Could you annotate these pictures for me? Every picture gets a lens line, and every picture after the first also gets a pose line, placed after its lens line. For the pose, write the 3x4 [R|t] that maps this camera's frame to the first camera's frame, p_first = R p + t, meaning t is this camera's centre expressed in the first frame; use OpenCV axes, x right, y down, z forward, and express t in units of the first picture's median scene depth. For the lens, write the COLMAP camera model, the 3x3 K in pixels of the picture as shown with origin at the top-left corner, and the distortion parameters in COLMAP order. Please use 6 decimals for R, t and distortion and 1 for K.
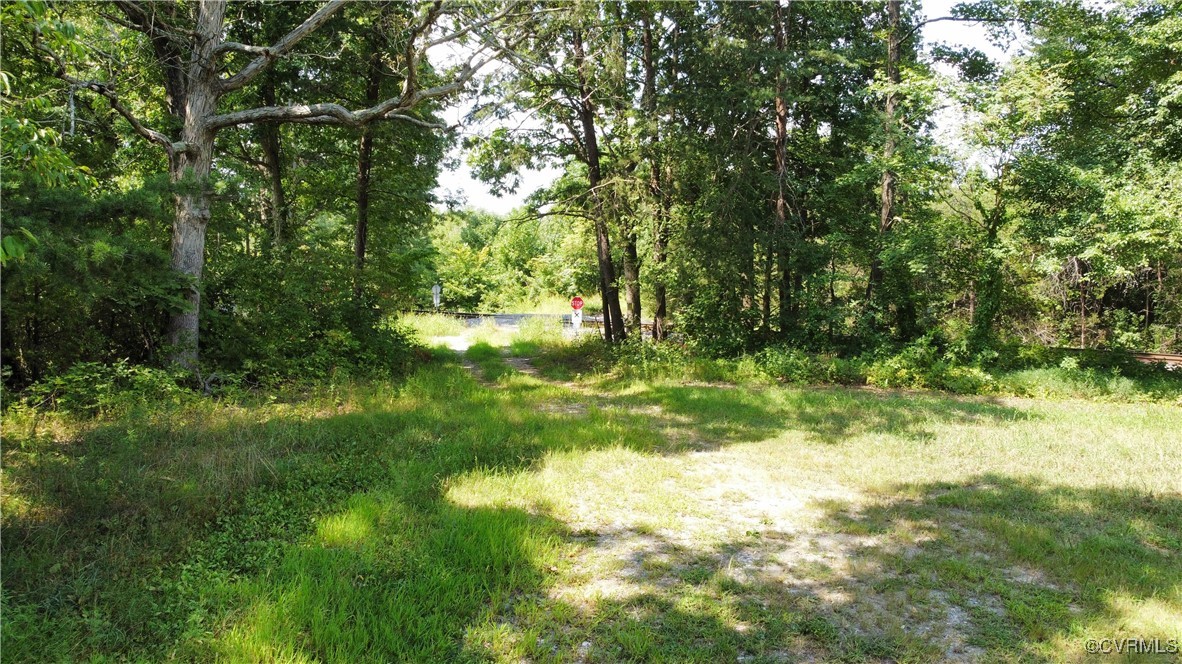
lens RADIAL K [[894.0, 0, 590.9], [0, 894.0, 331.7], [0, 0, 1]] dist [-0.000835, -0.002632]
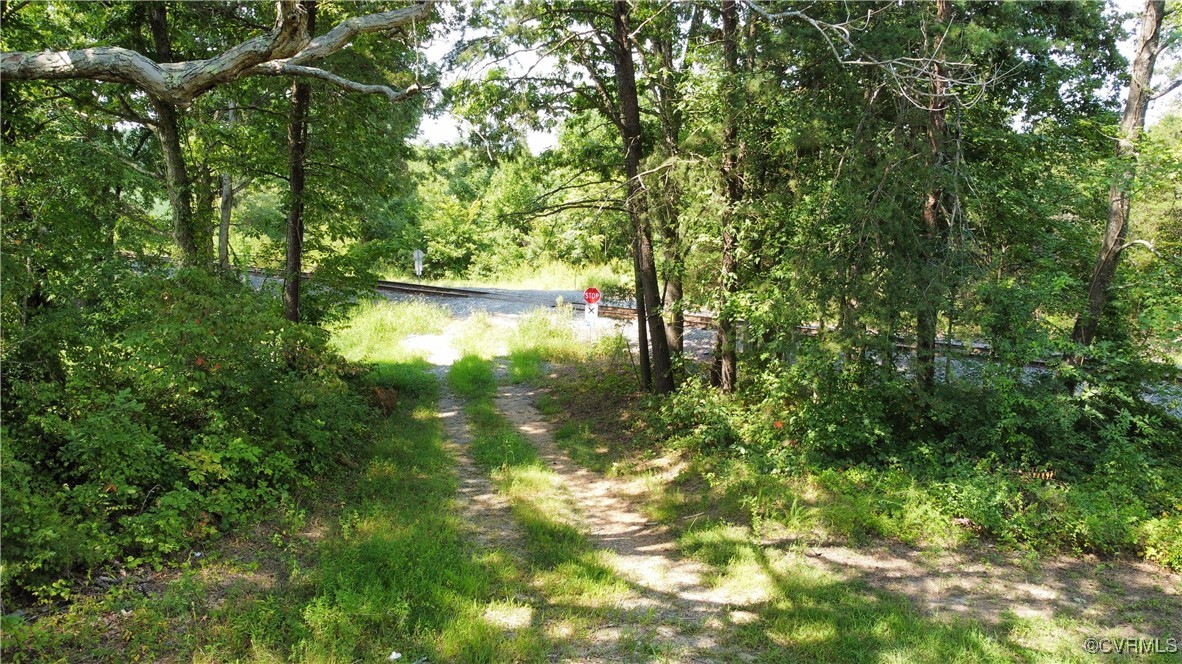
lens RADIAL K [[894.0, 0, 591.1], [0, 894.0, 332.0], [0, 0, 1]] dist [-0.000835, -0.002632]
pose [[0.999889, 0.011319, 0.009668, -0.025264], [-0.012012, 0.997116, 0.074938, -0.063097], [-0.008792, -0.075046, 0.997141, 0.228472]]
